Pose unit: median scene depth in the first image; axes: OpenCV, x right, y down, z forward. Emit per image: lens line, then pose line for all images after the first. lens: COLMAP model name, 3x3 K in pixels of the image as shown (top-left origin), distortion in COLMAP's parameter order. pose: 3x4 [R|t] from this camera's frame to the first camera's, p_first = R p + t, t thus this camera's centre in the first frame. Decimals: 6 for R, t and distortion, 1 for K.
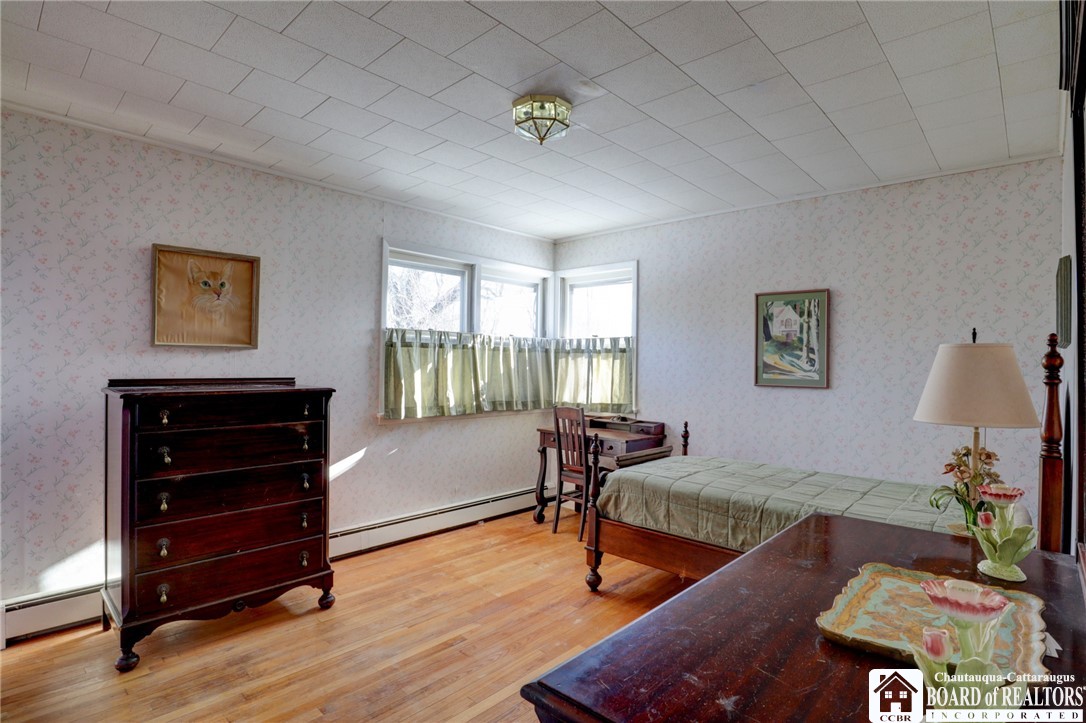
lens RADIAL K [[544.7, 0, 551.6], [0, 544.7, 360.9], [0, 0, 1]] dist [-0.049224, 0.015633]
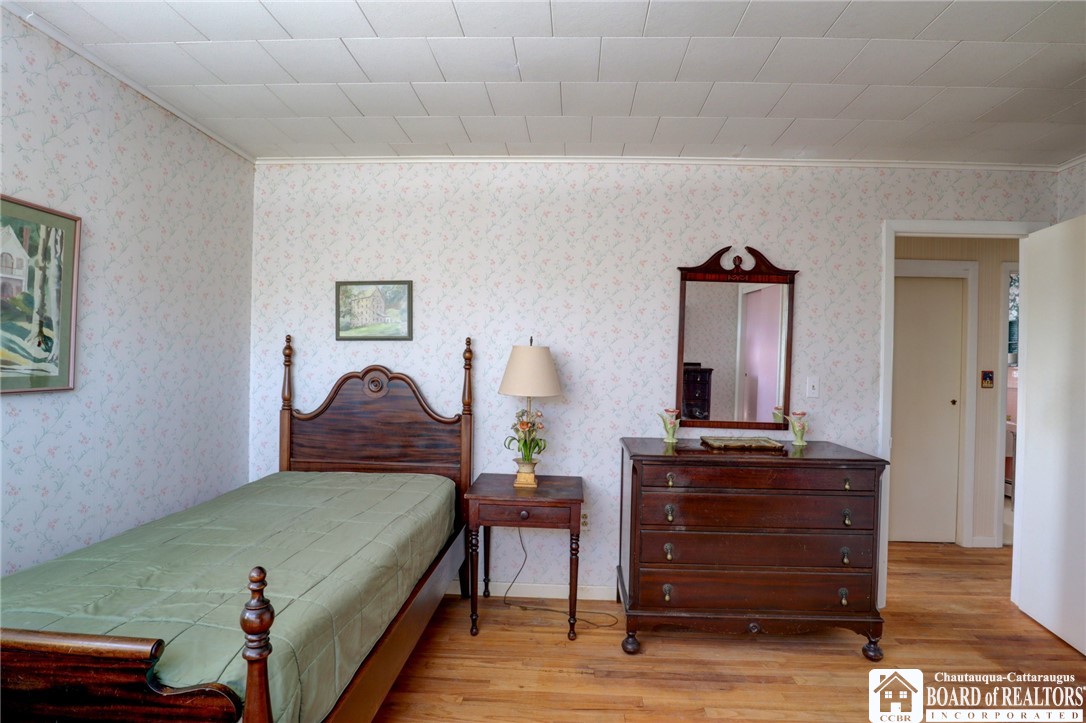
lens RADIAL K [[544.7, 0, 551.6], [0, 544.7, 360.9], [0, 0, 1]] dist [-0.049224, 0.015633]
pose [[-0.646884, -0.024920, 0.762181, -0.245923], [-0.029572, 0.999534, 0.007581, 0.000531], [-0.762015, -0.017636, -0.647320, 0.955189]]
